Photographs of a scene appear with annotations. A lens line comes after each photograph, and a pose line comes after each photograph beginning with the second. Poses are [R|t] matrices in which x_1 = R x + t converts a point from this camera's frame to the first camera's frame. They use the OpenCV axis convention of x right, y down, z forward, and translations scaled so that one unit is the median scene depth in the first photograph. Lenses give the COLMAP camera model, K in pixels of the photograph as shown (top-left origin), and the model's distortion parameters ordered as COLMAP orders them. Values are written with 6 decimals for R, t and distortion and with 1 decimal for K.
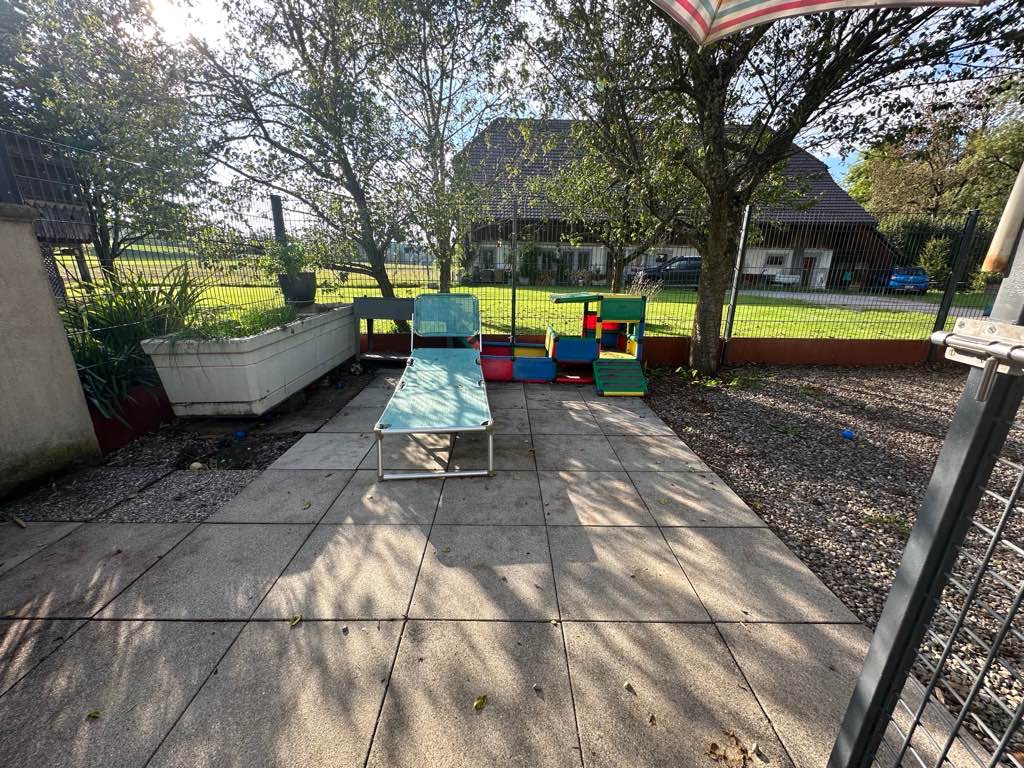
lens RADIAL K [[406.9, 0, 512.0], [0, 406.9, 384.0], [0, 0, 1]] dist [-0.002376, -0.000261]
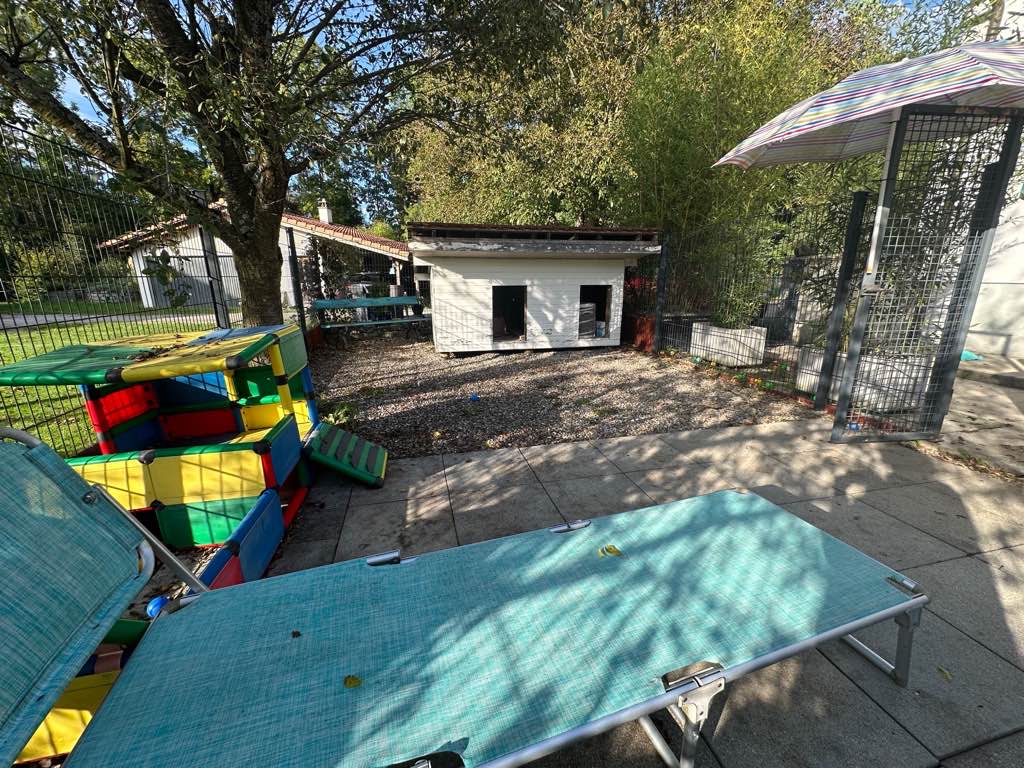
lens RADIAL K [[406.9, 0, 512.0], [0, 406.9, 384.0], [0, 0, 1]] dist [-0.002376, -0.000261]
pose [[-0.213925, -0.264019, 0.940495, -0.504491], [0.277552, 0.906675, 0.317657, -0.350558], [-0.936590, 0.328991, -0.120681, 1.170948]]
